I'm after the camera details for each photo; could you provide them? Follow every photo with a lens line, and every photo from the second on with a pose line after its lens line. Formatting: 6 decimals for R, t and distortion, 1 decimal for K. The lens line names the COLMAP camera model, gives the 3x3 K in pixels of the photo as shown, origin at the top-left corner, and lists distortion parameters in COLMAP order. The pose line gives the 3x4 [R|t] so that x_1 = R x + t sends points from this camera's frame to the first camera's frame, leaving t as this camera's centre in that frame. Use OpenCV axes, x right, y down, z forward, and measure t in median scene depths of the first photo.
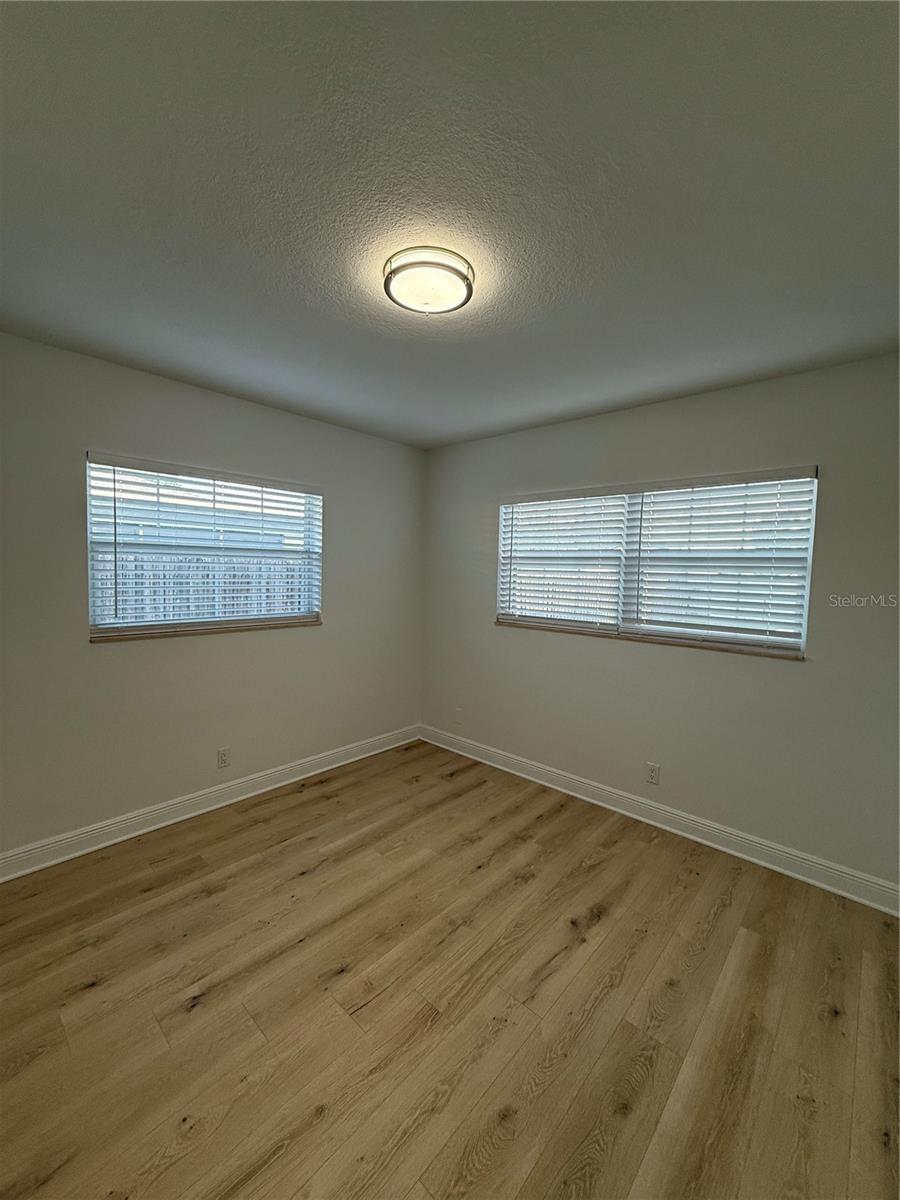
lens RADIAL K [[478.9, 0, 447.9], [0, 478.9, 598.5], [0, 0, 1]] dist [0.000723, -0.000238]
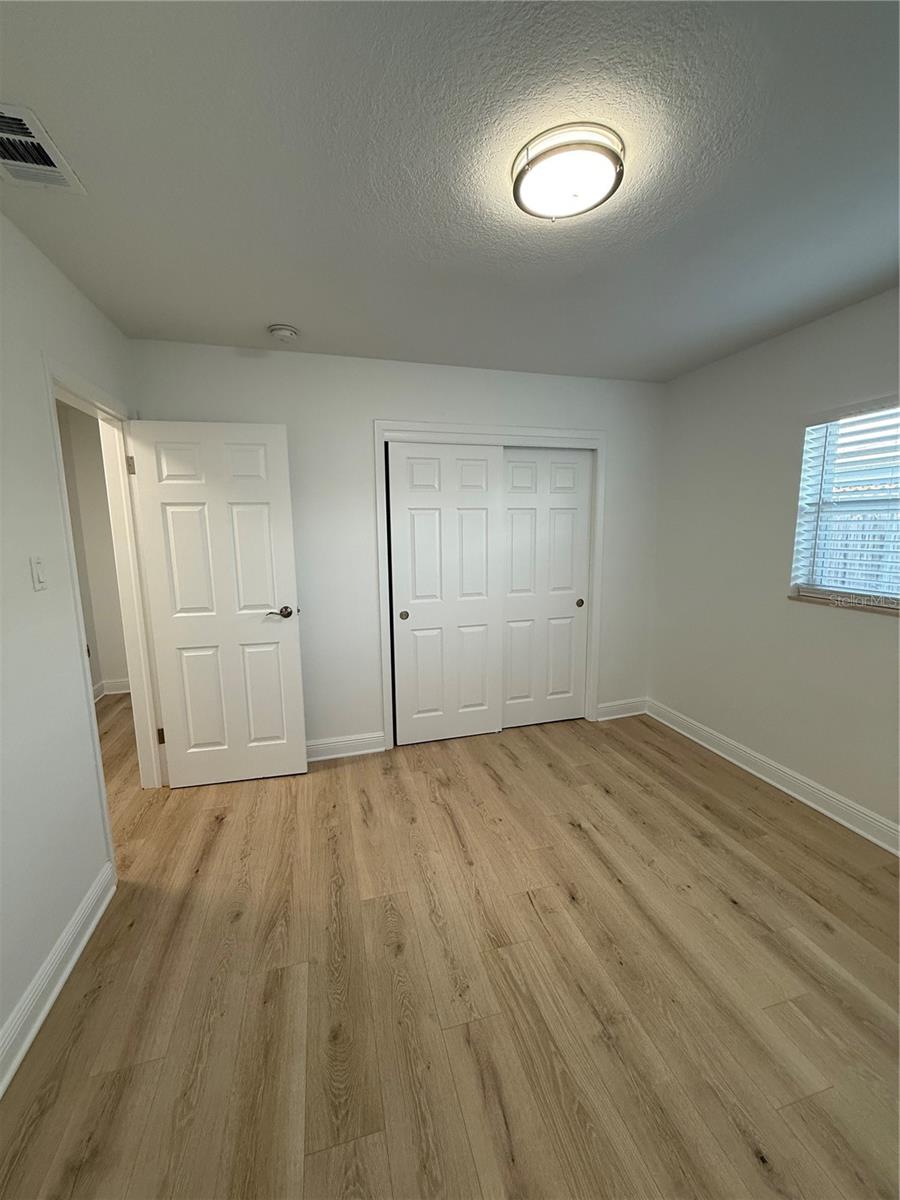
lens RADIAL K [[478.9, 0, 447.9], [0, 478.9, 598.5], [0, 0, 1]] dist [0.000723, -0.000238]
pose [[-0.537974, 0.108108, -0.836000, 0.753314], [-0.056463, 0.984893, 0.163697, -0.054738], [0.841068, 0.135268, -0.523743, 1.213462]]
